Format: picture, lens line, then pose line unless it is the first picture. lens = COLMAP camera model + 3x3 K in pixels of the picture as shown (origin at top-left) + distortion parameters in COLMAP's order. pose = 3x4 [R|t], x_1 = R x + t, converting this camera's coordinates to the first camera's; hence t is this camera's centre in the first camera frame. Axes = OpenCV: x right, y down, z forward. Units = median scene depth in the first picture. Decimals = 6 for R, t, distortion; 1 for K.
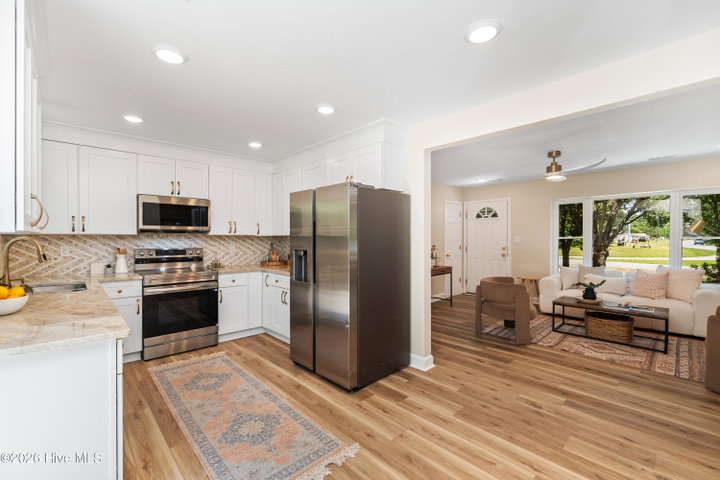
lens RADIAL K [[307.8, 0, 360.0], [0, 307.8, 241.1], [0, 0, 1]] dist [-0.011568, 0.001559]
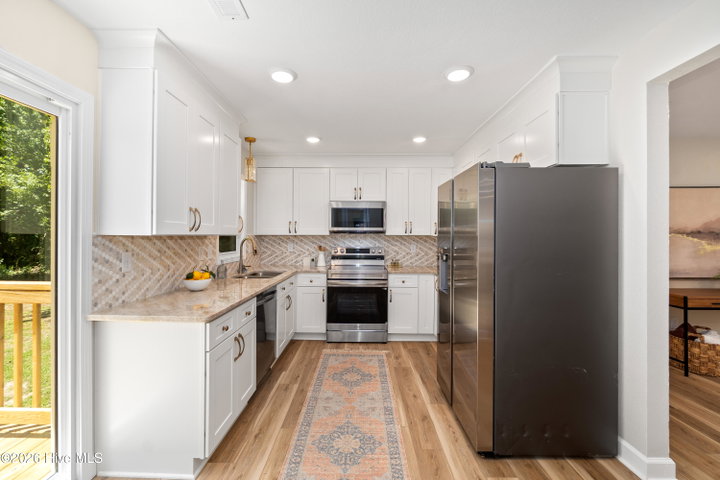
lens RADIAL K [[307.8, 0, 357.6], [0, 307.8, 235.9], [0, 0, 1]] dist [-0.011568, 0.001559]
pose [[0.715262, 0.001076, -0.698856, 0.211237], [-0.010612, 0.999900, -0.009321, -0.008575], [0.698776, 0.014083, 0.715202, 0.229110]]
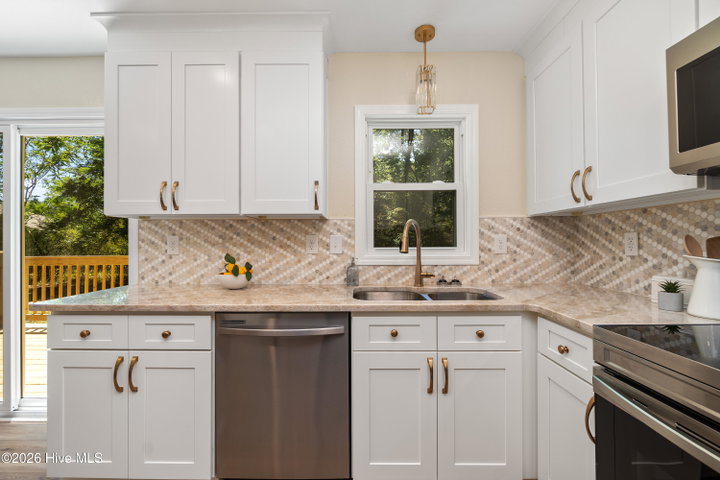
lens RADIAL K [[307.8, 0, 355.6], [0, 307.8, 240.1], [0, 0, 1]] dist [-0.011568, 0.001559]
pose [[-0.697129, -0.005575, -0.716924, -0.327087], [-0.004793, 0.999984, -0.003115, 0.030747], [0.716930, 0.001264, -0.697145, 1.039550]]
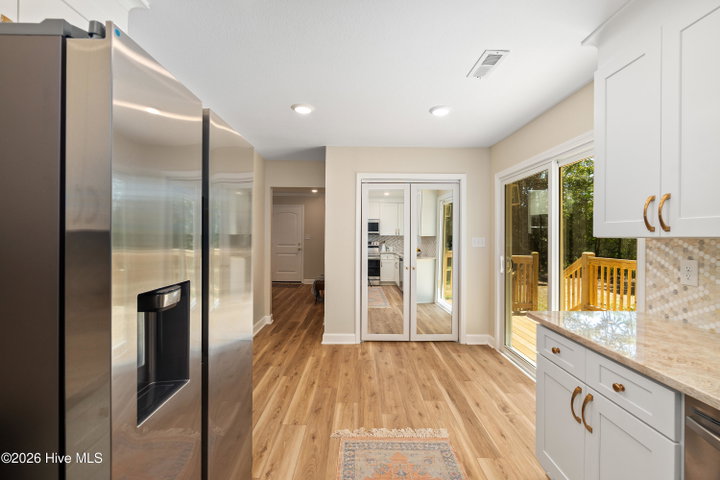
lens RADIAL K [[307.8, 0, 349.0], [0, 307.8, 236.2], [0, 0, 1]] dist [-0.011568, 0.001559]
pose [[-0.704959, -0.007591, 0.709207, -0.478124], [-0.000070, 0.999943, 0.010632, -0.019011], [-0.709248, 0.007445, -0.704920, 1.027643]]
